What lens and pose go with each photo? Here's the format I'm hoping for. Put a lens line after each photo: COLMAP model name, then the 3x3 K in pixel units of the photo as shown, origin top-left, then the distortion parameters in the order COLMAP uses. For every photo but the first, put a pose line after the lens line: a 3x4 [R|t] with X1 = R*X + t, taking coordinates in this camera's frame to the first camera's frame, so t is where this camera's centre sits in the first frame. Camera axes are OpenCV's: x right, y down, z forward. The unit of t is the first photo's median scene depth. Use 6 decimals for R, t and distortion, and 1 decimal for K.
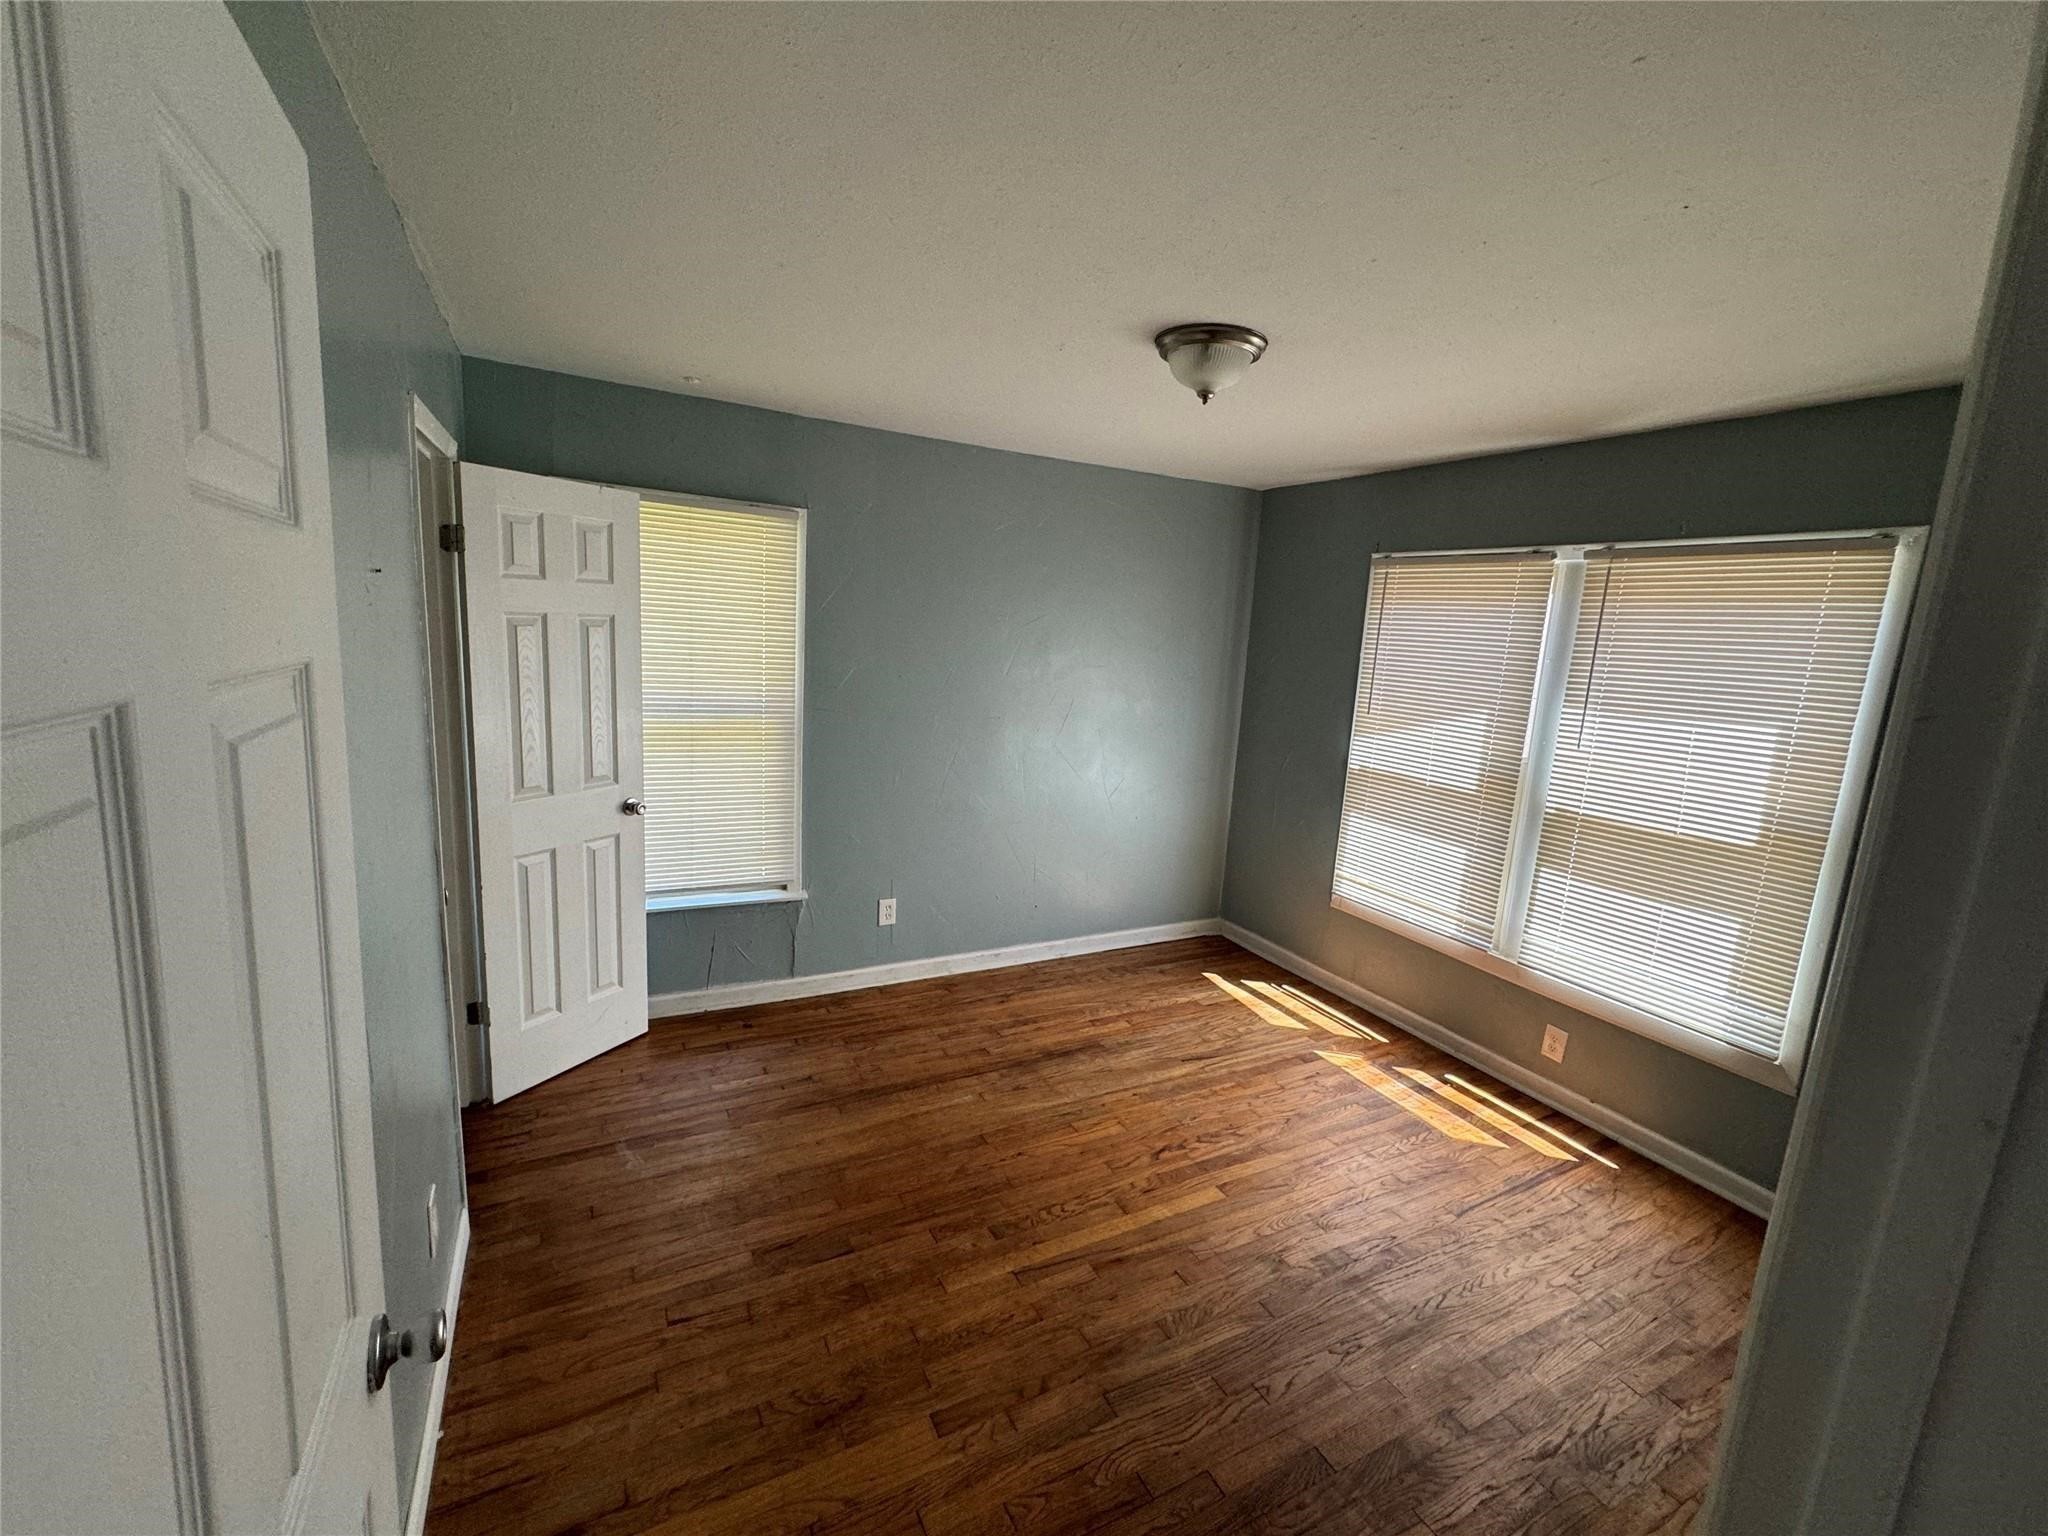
lens RADIAL K [[853.4, 0, 1024.0], [0, 853.4, 768.0], [0, 0, 1]] dist [0.000736, -0.000068]
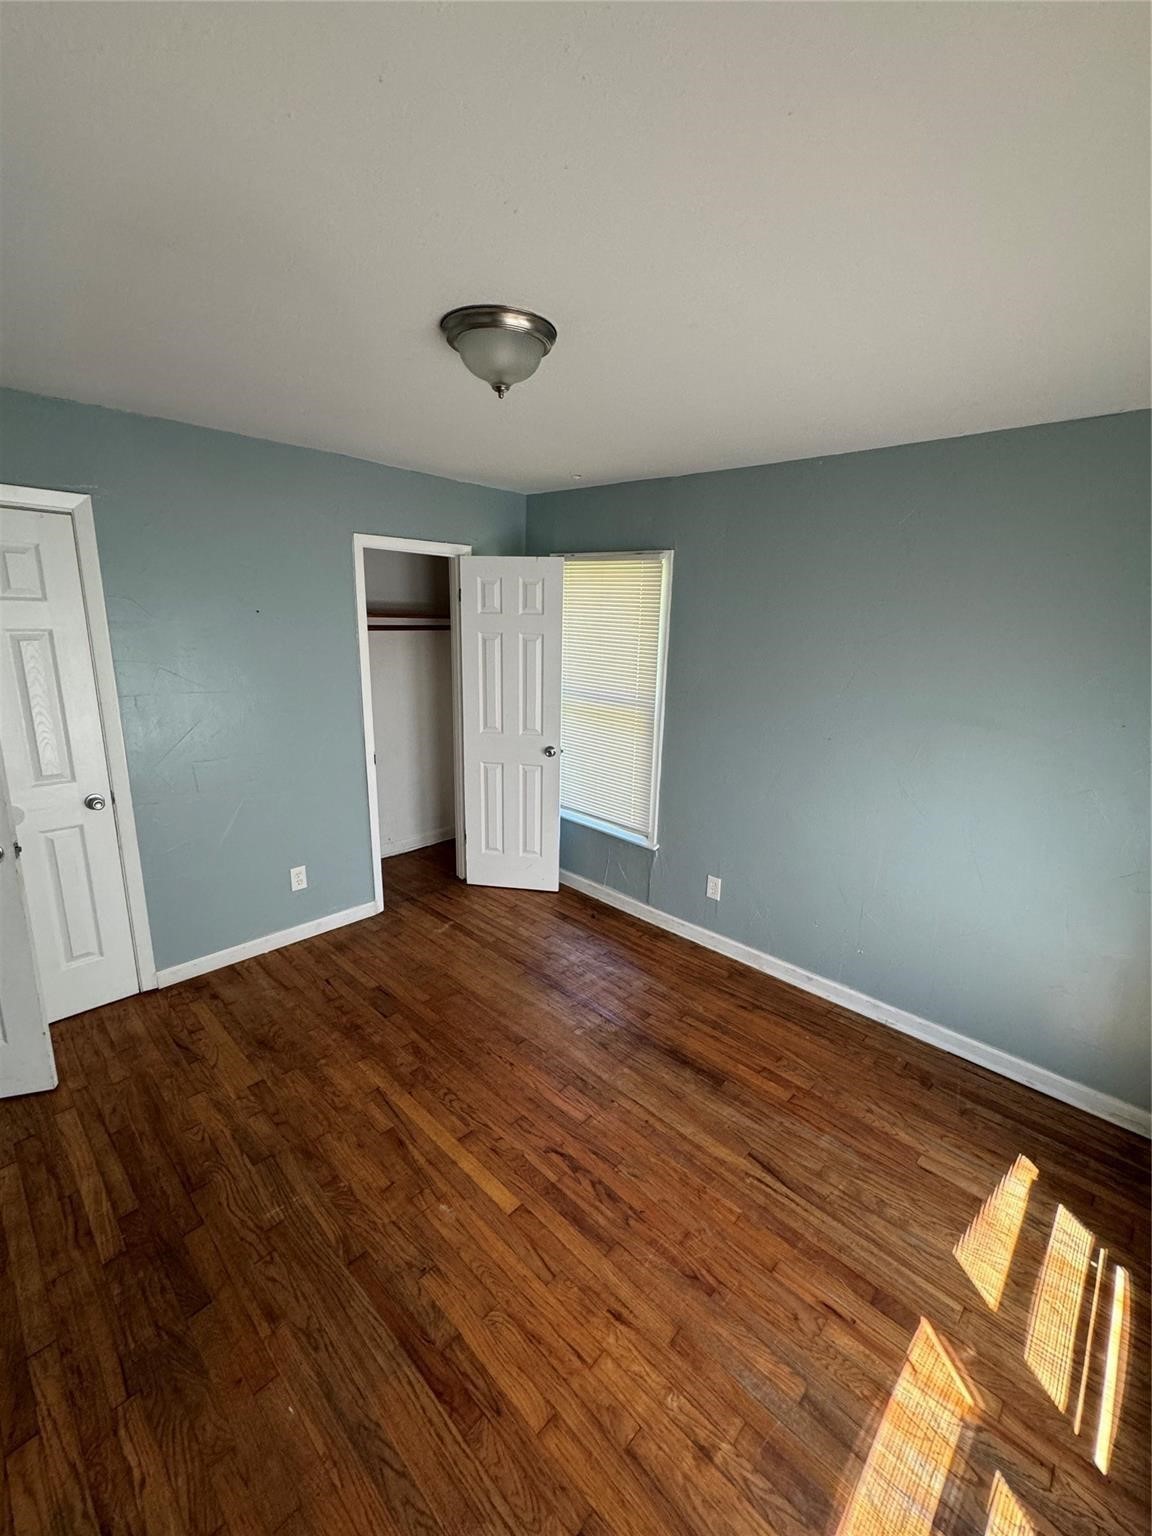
lens RADIAL K [[640.1, 0, 576.0], [0, 640.1, 768.0], [0, 0, 1]] dist [0.000736, -0.000068]
pose [[0.314203, 0.173537, -0.933360, 0.687621], [-0.172514, 0.977219, 0.123618, -0.080695], [0.933550, 0.122176, 0.336982, 0.612996]]
